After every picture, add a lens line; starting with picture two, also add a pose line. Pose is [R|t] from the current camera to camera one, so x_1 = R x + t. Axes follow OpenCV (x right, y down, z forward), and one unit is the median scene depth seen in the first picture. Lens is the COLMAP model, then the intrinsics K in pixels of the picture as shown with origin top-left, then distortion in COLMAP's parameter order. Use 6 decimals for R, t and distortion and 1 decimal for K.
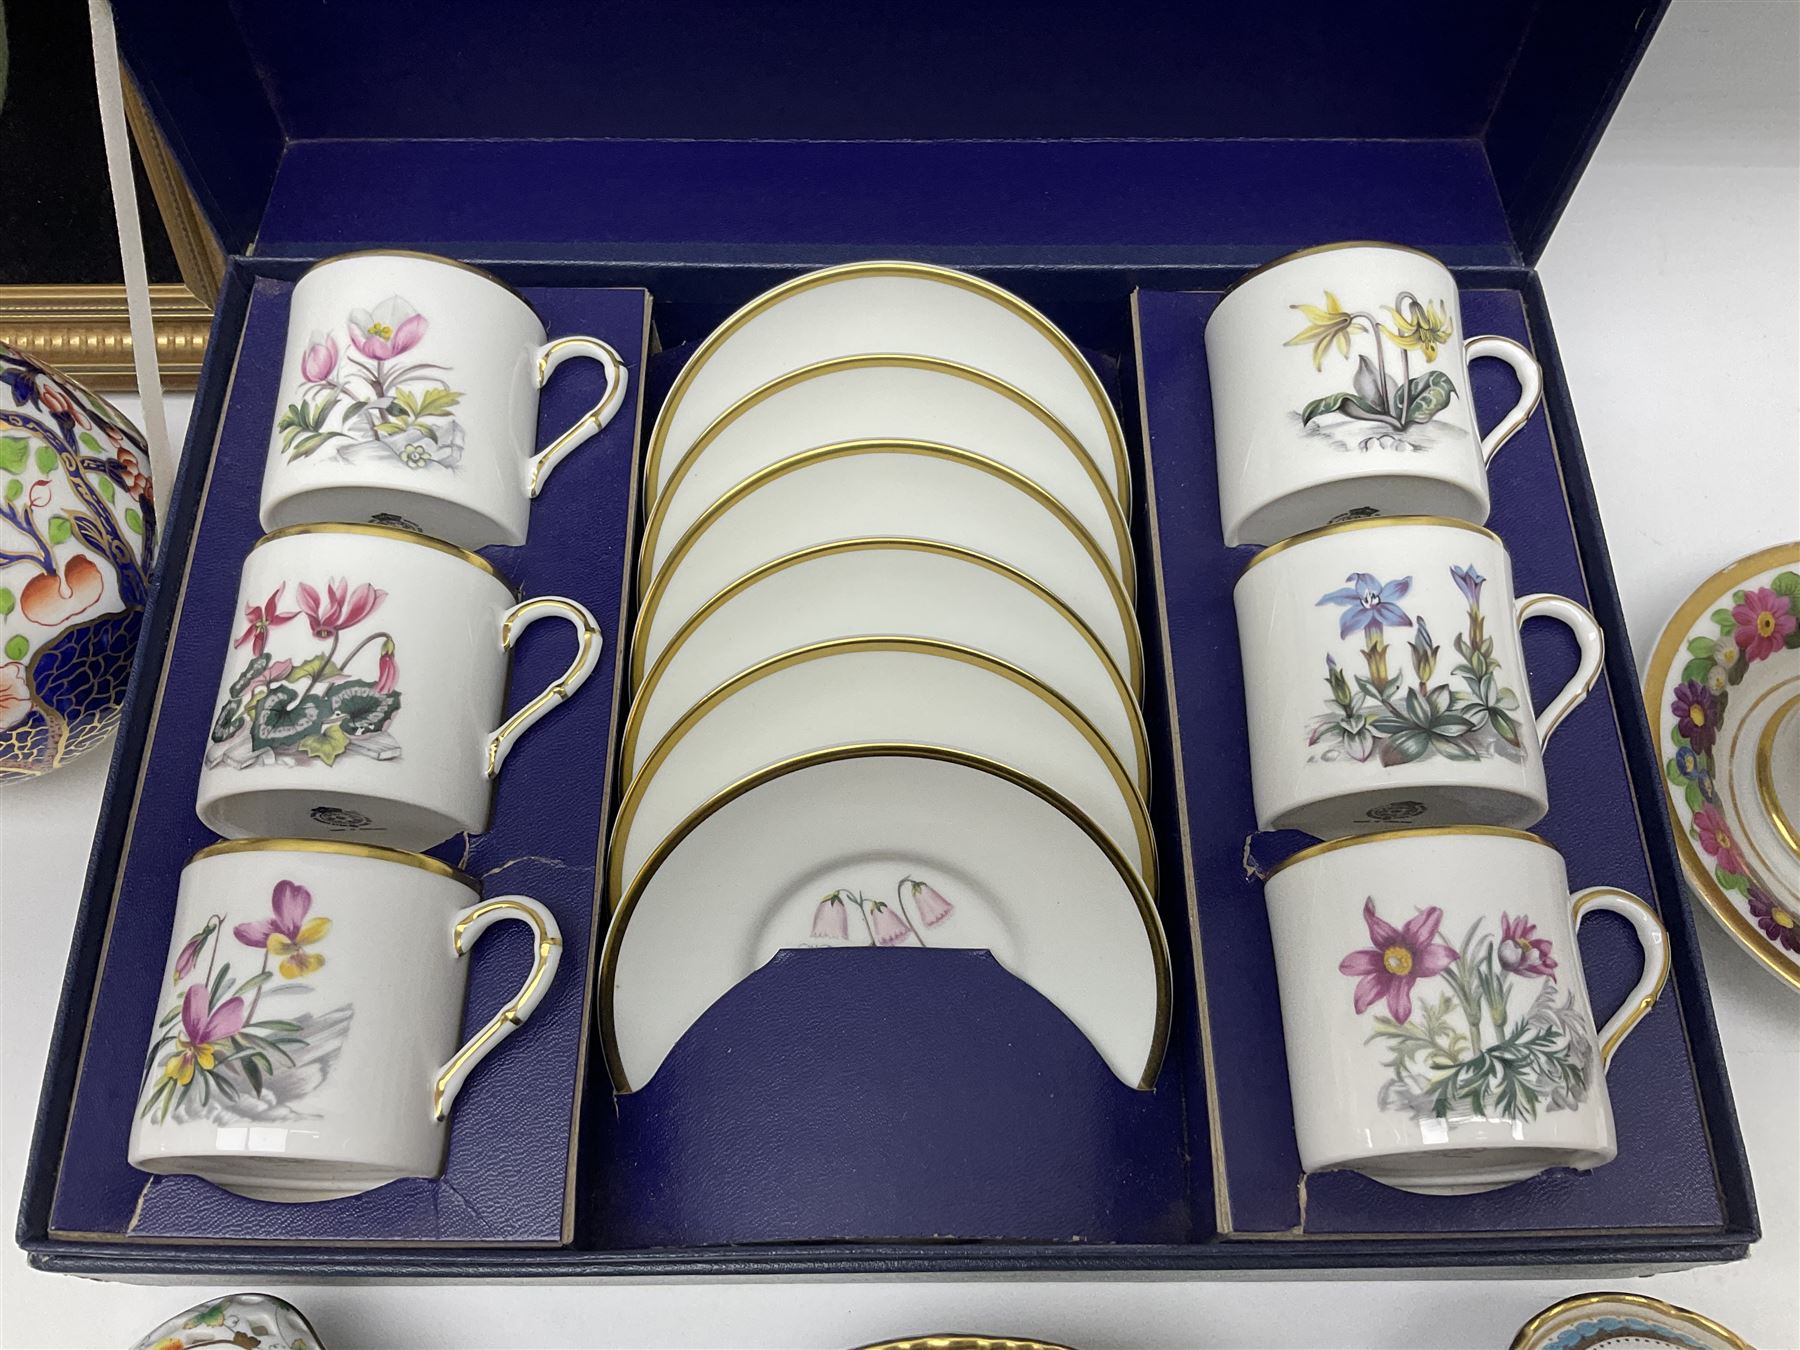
lens RADIAL K [[1514.9, 0, 900.0], [0, 1514.9, 675.0], [0, 0, 1]] dist [0.114147, -0.250520]
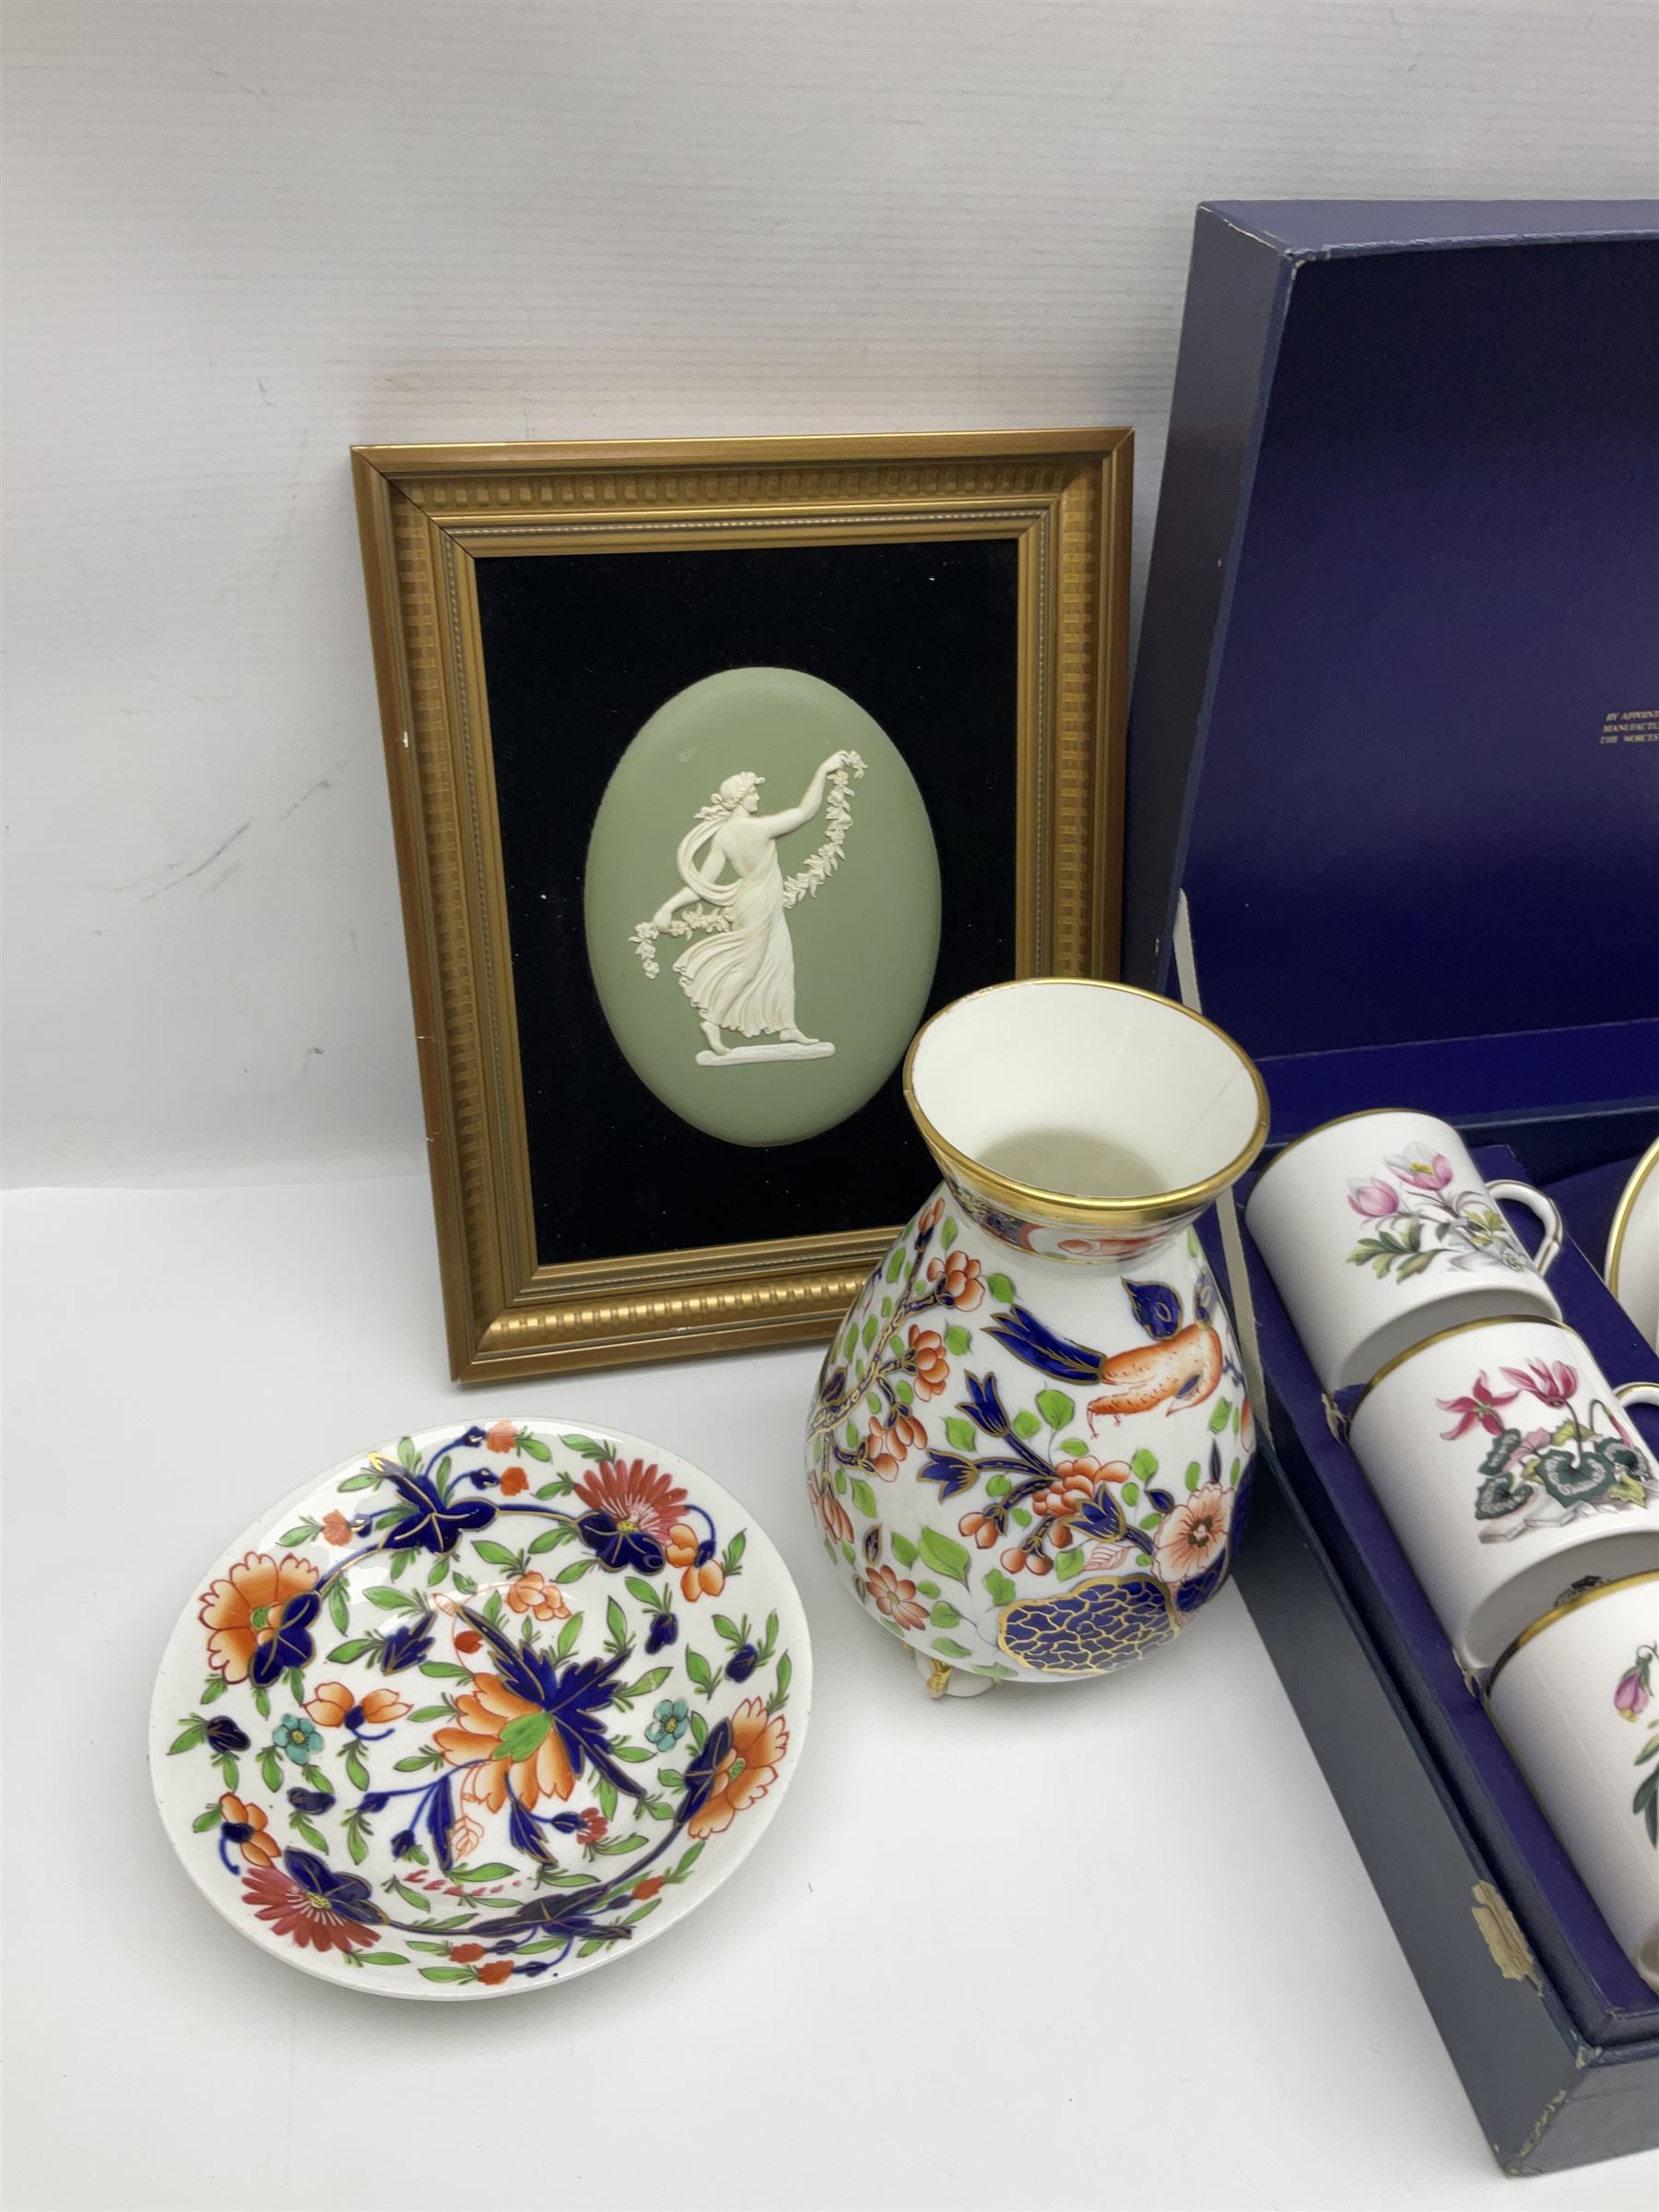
lens RADIAL K [[1861.6, 0, 829.5], [0, 1861.6, 1106.0], [0, 0, 1]] dist [0.114147, -0.250520]
pose [[0.978902, -0.099160, 0.178658, -1.101804], [0.165987, 0.895811, -0.412275, 0.247841], [-0.119163, 0.433232, 0.893370, -0.201170]]
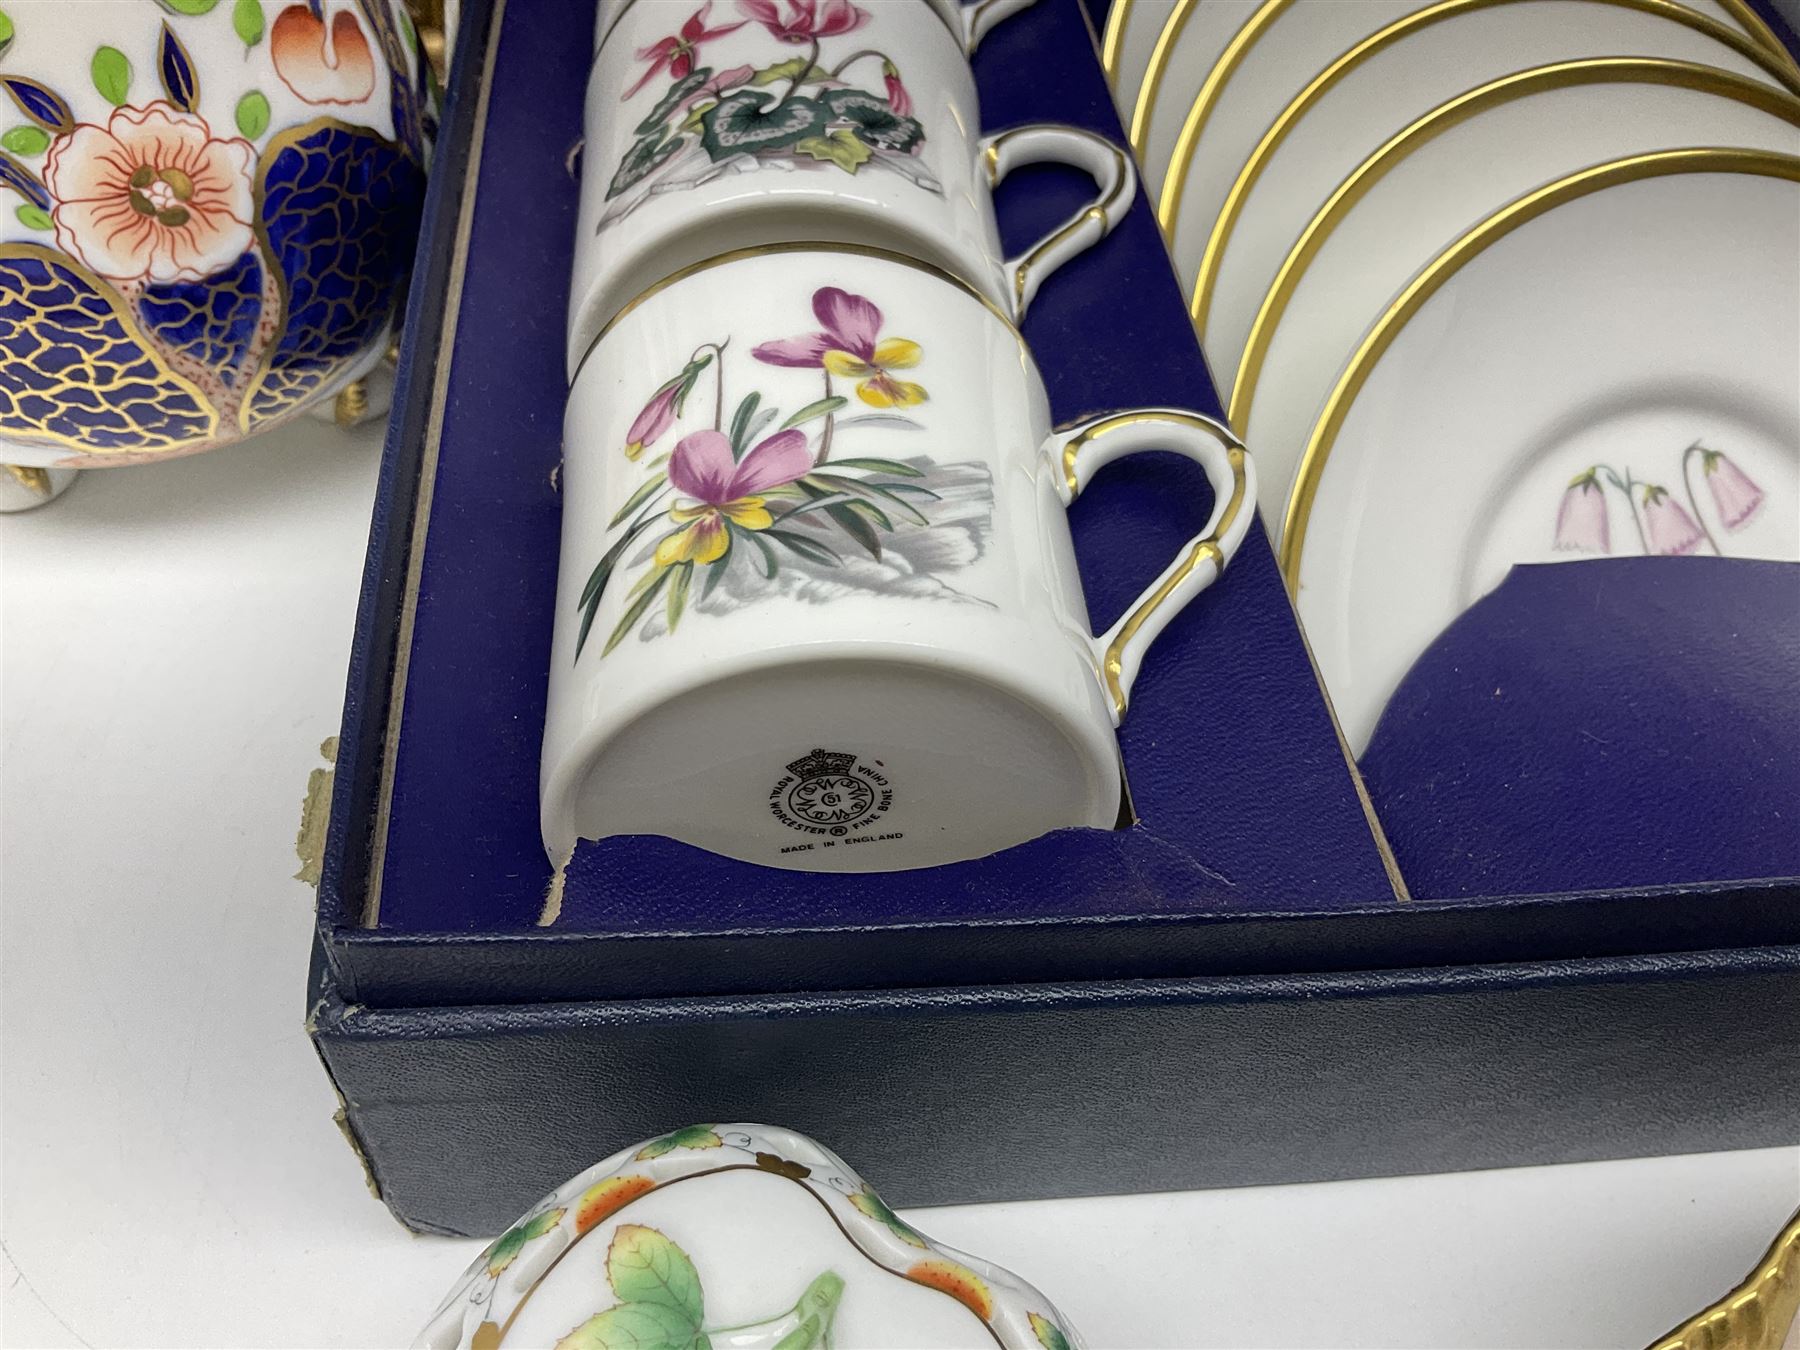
lens RADIAL K [[1579.6, 0, 900.0], [0, 1579.6, 675.0], [0, 0, 1]] dist [-0.001743, -0.024750]
pose [[0.993887, -0.030401, 0.106135, -0.416754], [0.057426, 0.963412, -0.261800, 0.398885], [-0.094293, 0.266294, 0.959269, 0.458084]]
